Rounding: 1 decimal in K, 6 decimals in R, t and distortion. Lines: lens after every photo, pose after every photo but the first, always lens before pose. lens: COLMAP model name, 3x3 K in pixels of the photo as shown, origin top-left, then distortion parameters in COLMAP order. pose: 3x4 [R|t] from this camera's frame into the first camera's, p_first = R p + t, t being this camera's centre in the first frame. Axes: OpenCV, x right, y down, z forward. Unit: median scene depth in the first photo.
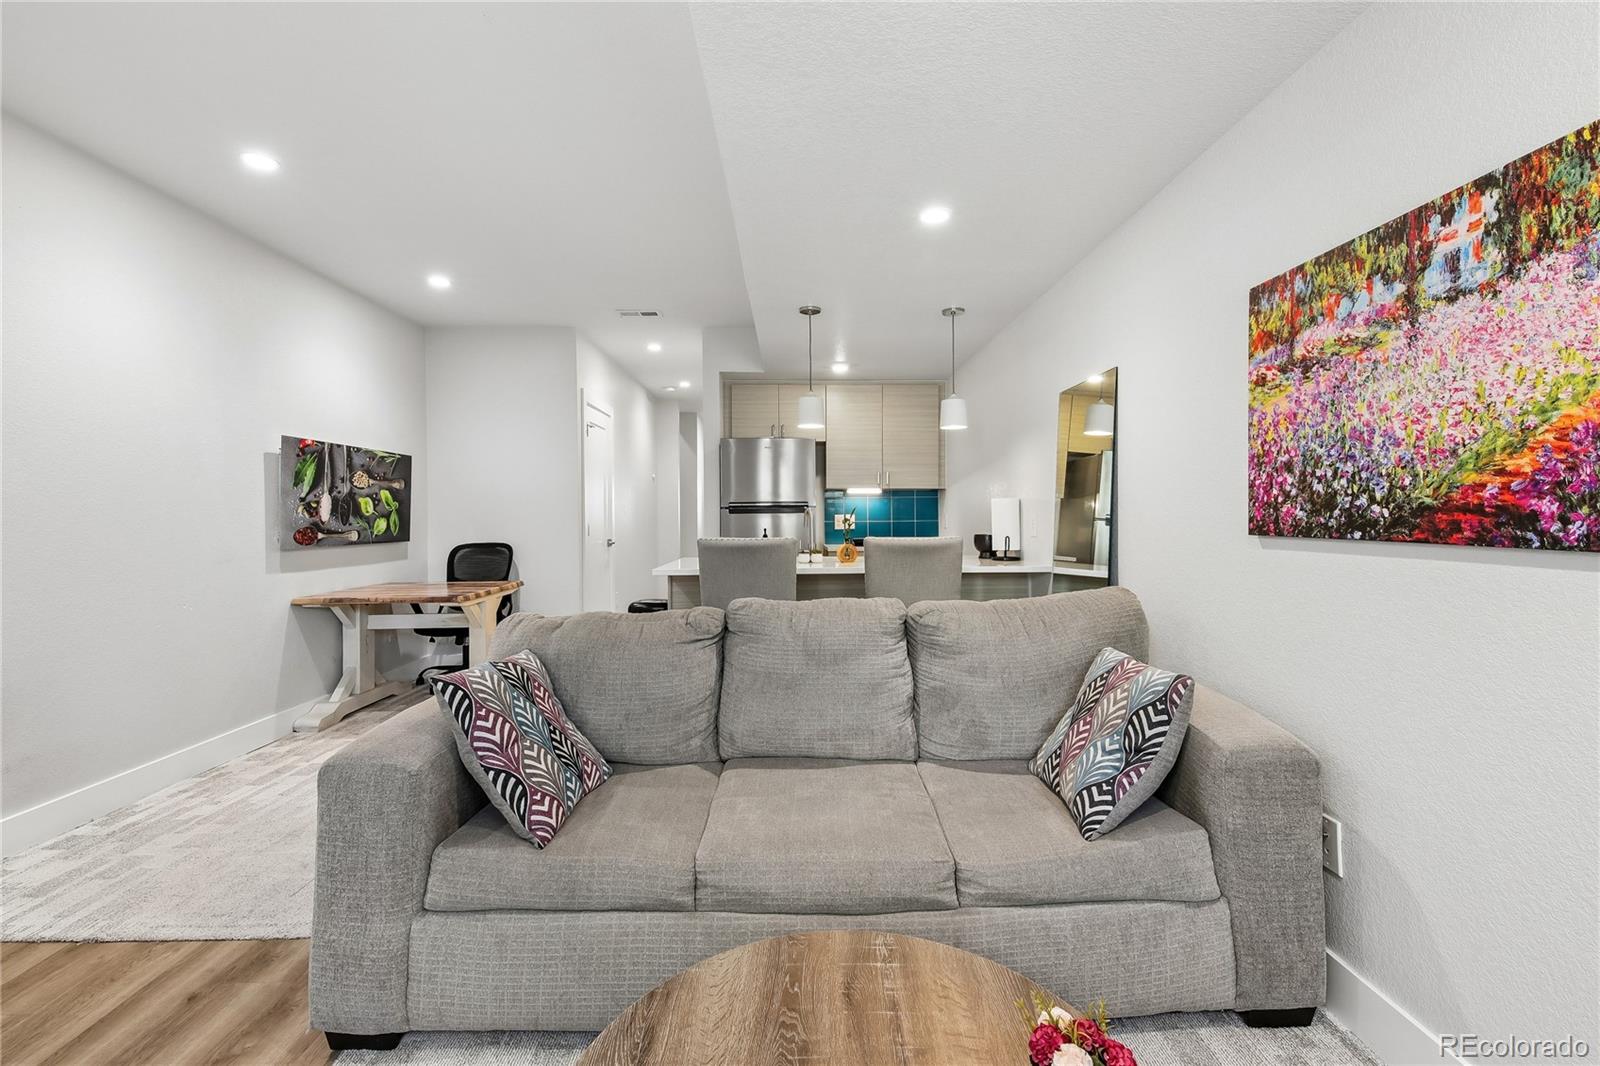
lens RADIAL K [[686.3, 0, 807.2], [0, 686.3, 518.4], [0, 0, 1]] dist [0.032661, -0.017029]
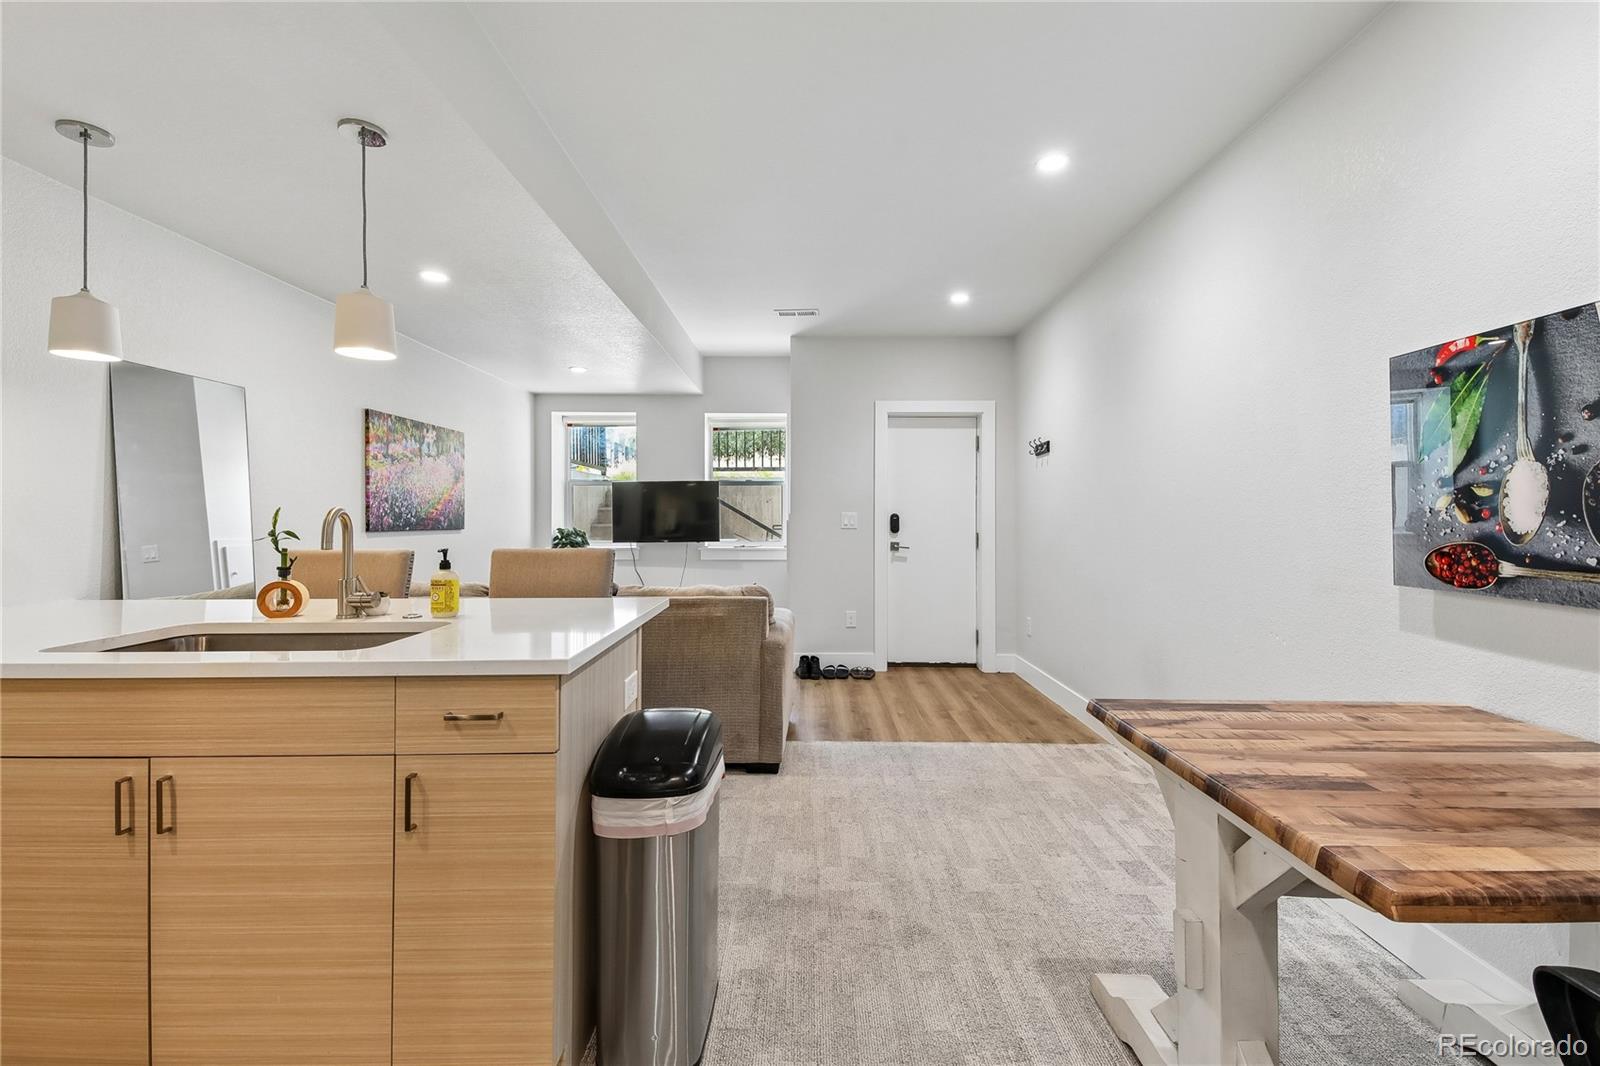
lens RADIAL K [[684.6, 0, 818.0], [0, 684.6, 525.8], [0, 0, 1]] dist [0.001084, -0.000046]
pose [[-0.999883, 0.005553, 0.014275, -0.797938], [0.005785, 0.999851, 0.016241, -0.020032], [-0.014183, 0.016322, -0.999766, 3.452379]]
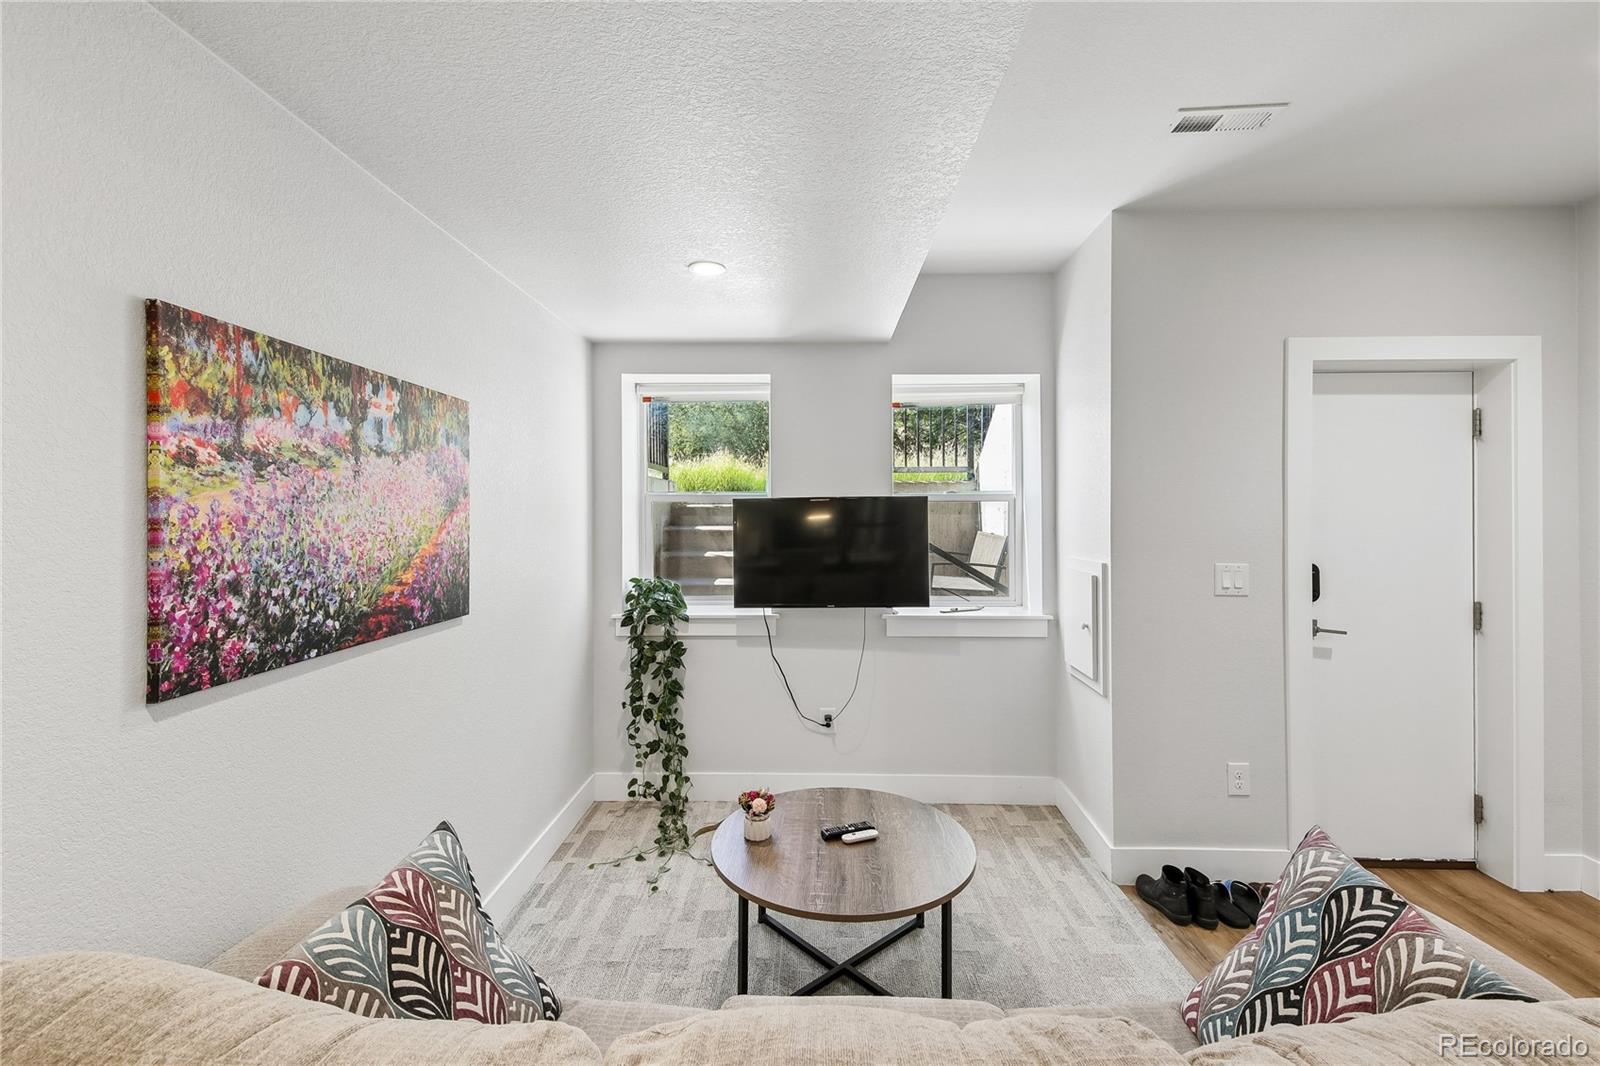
lens RADIAL K [[686.3, 0, 807.2], [0, 686.3, 518.4], [0, 0, 1]] dist [0.032661, -0.017029]
pose [[-0.999427, 0.007196, 0.033067, 0.057280], [0.007616, 0.999892, 0.012607, -0.164579], [-0.032972, 0.012851, -0.999374, 1.857088]]
